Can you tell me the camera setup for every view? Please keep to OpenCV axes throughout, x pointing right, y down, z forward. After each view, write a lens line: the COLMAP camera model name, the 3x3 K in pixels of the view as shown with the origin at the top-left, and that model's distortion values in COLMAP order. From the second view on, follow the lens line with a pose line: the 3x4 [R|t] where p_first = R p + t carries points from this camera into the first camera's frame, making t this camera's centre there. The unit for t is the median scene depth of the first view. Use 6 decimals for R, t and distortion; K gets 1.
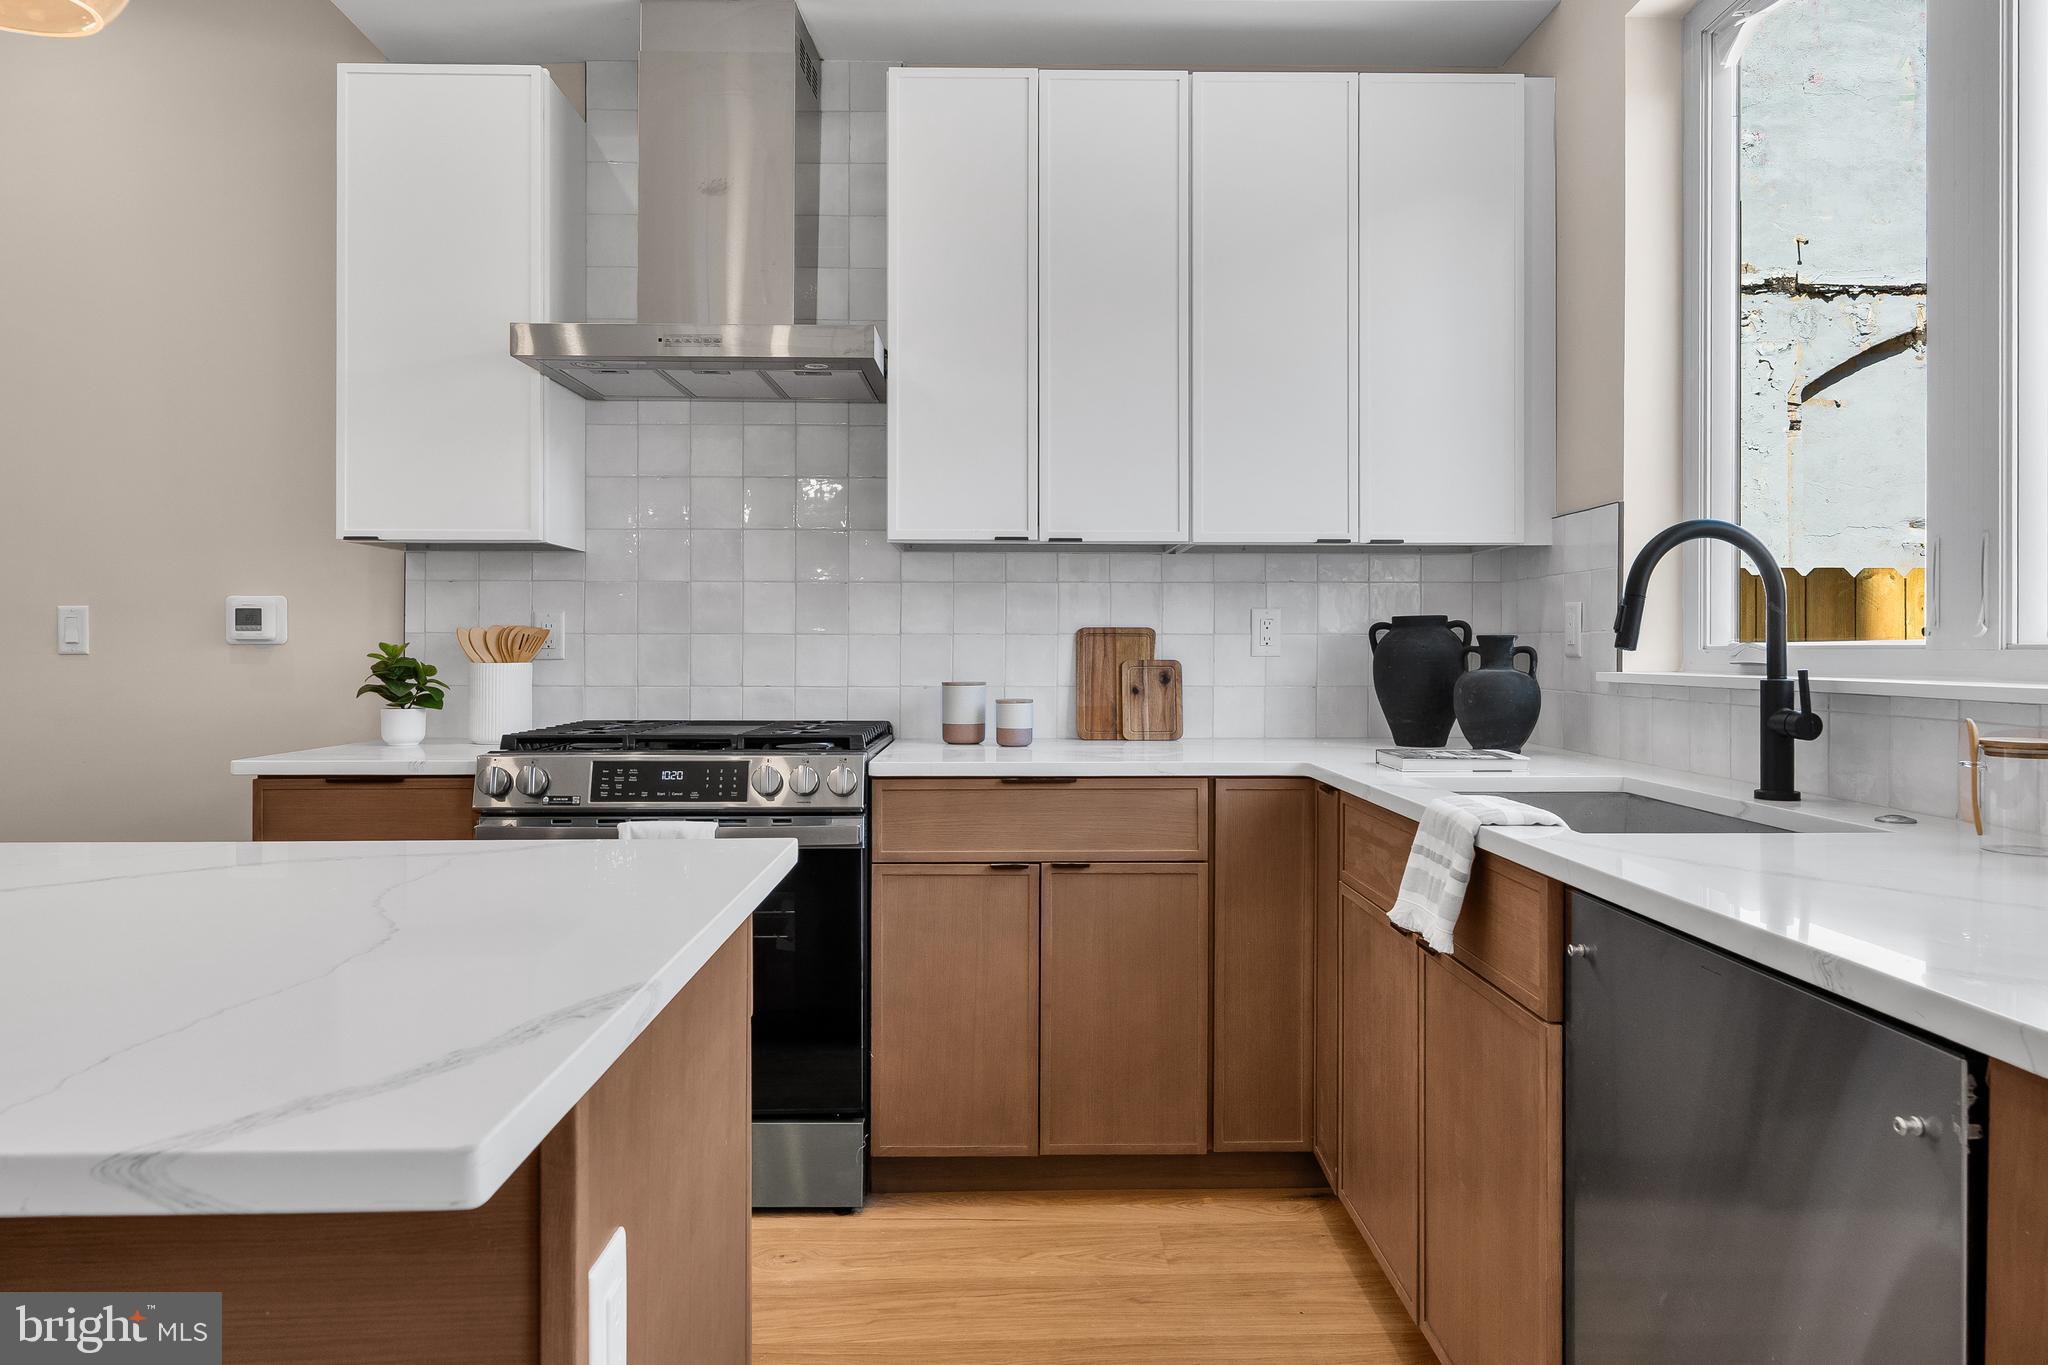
lens RADIAL K [[1271.6, 0, 1017.4], [0, 1271.6, 639.6], [0, 0, 1]] dist [0.005345, 0.002273]
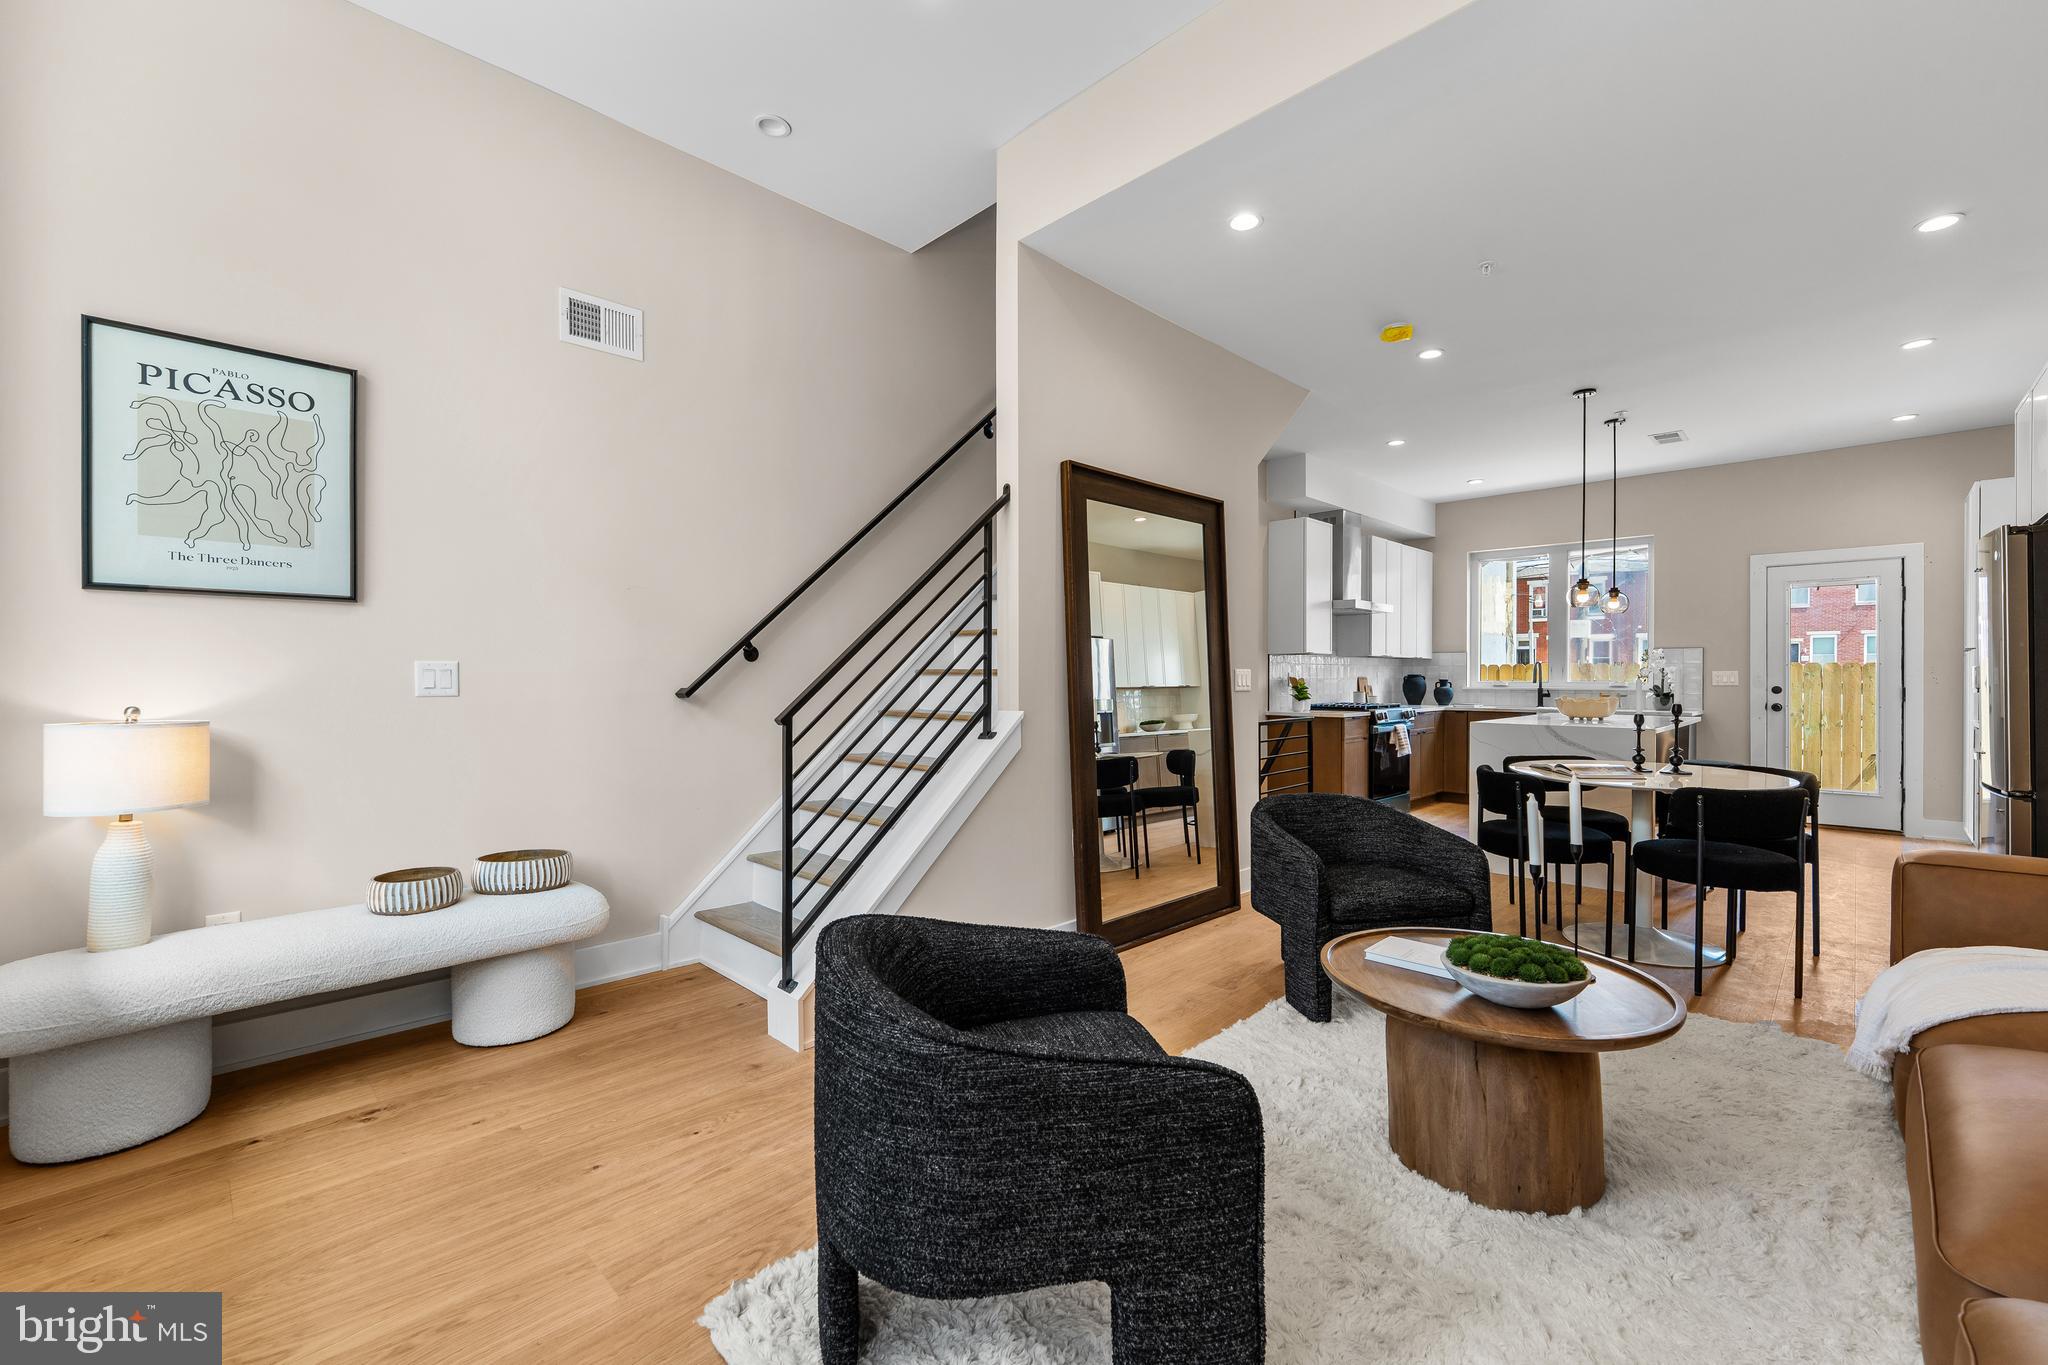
lens RADIAL K [[843.1, 0, 1031.9], [0, 843.1, 683.9], [0, 0, 1]] dist [0.000960, -0.000321]
pose [[0.722877, -0.006084, 0.690950, -2.510764], [-0.004065, 0.999906, 0.013057, -0.018866], [-0.690965, -0.012247, 0.722785, -0.154175]]
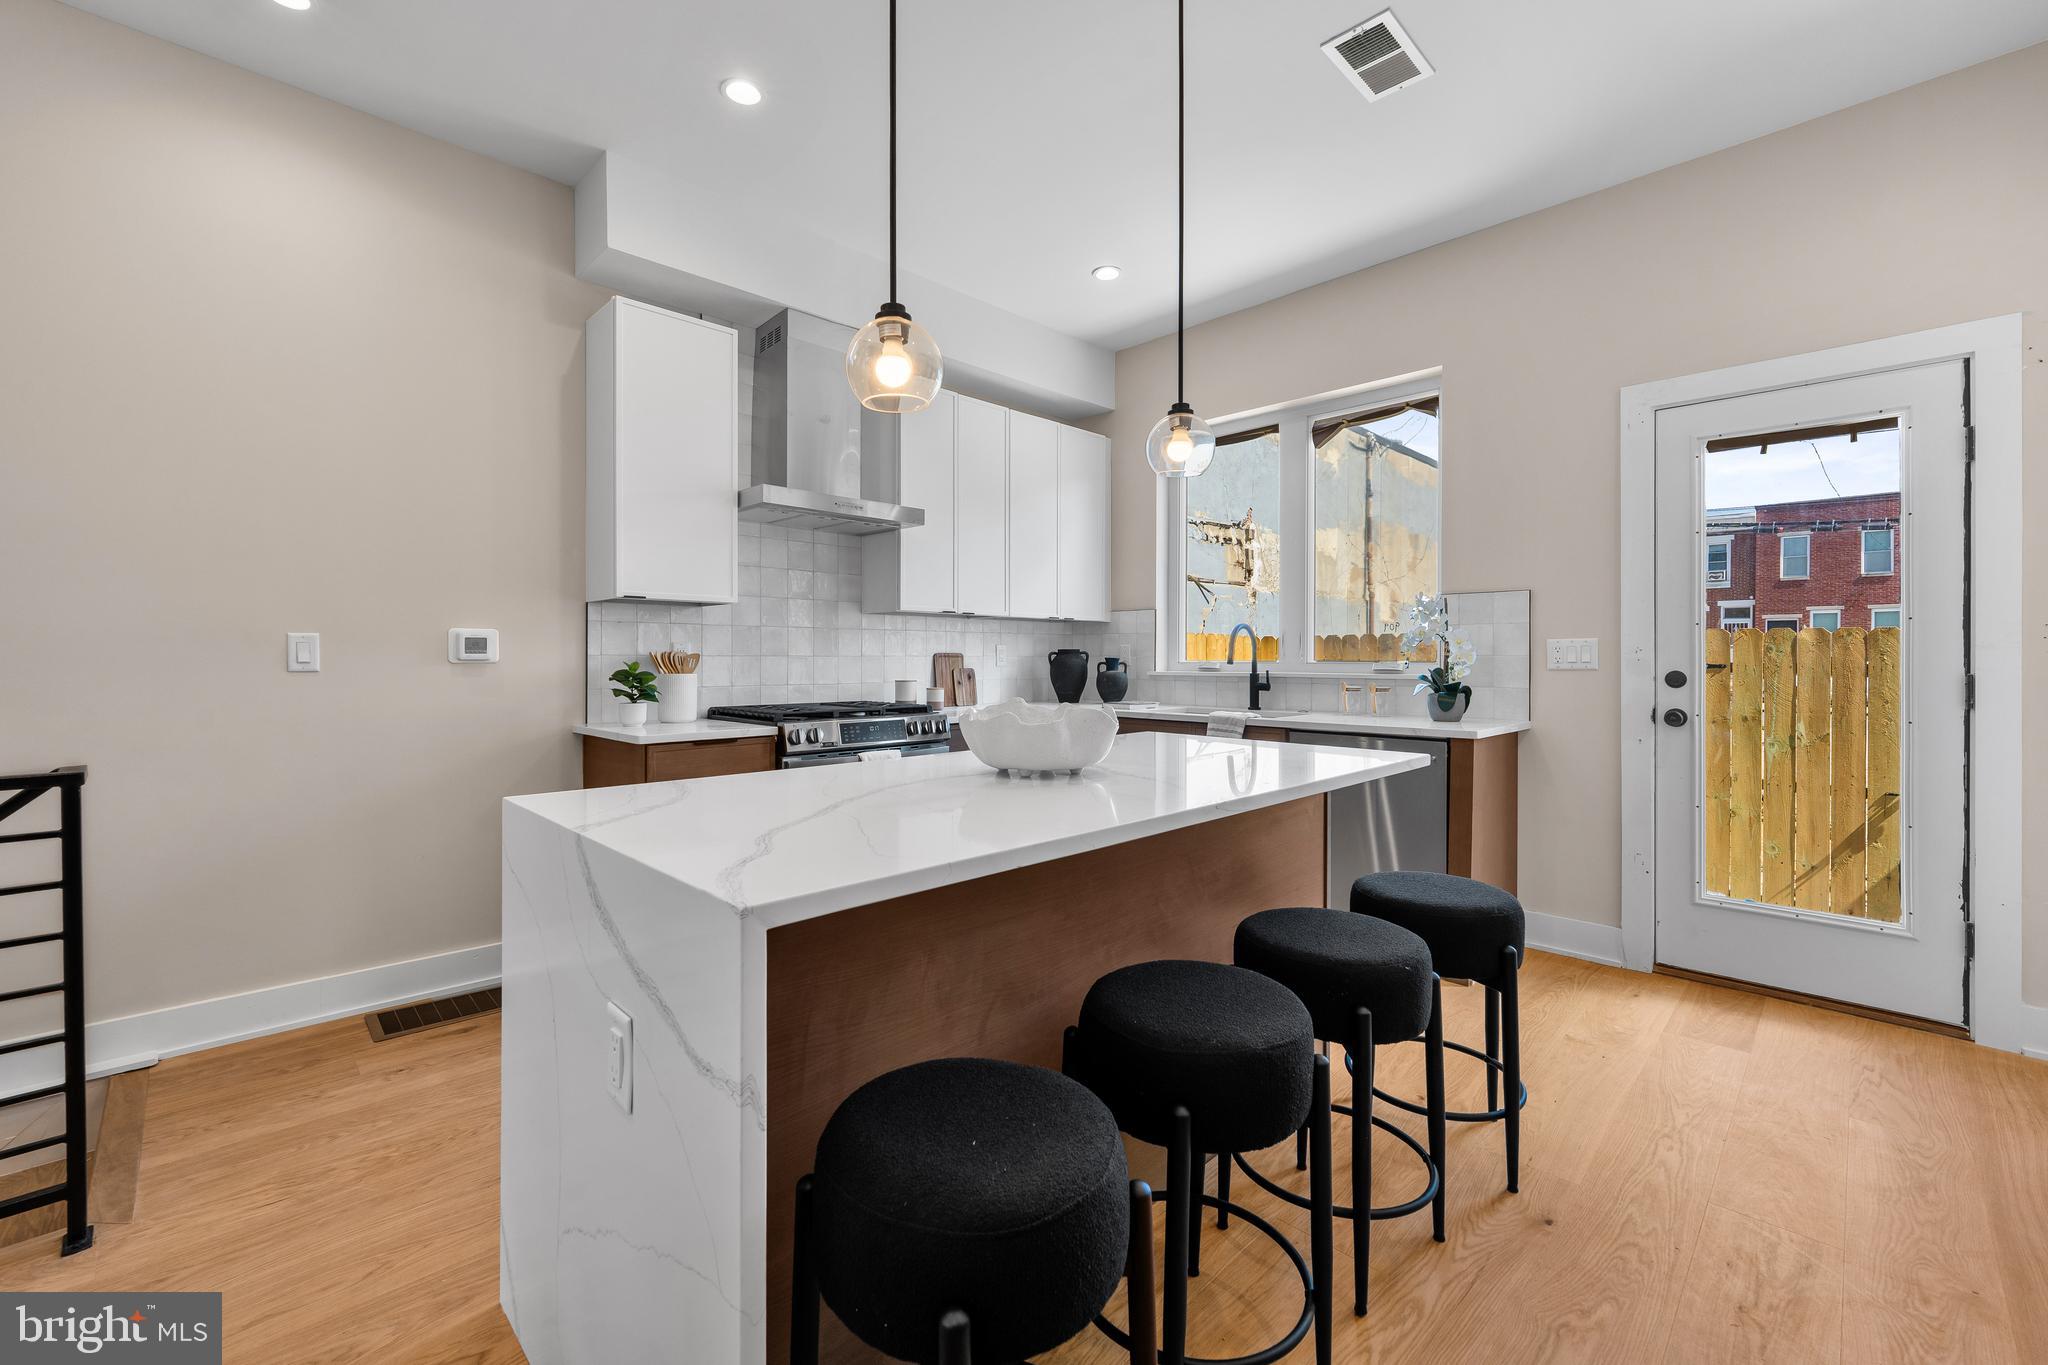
lens RADIAL K [[843.1, 0, 1023.2], [0, 843.1, 660.4], [0, 0, 1]] dist [0.000960, -0.000321]
pose [[0.728756, -0.002905, 0.684767, -0.823213], [-0.003832, 0.999958, 0.008320, -0.009779], [-0.684763, -0.008687, 0.728714, -0.103026]]
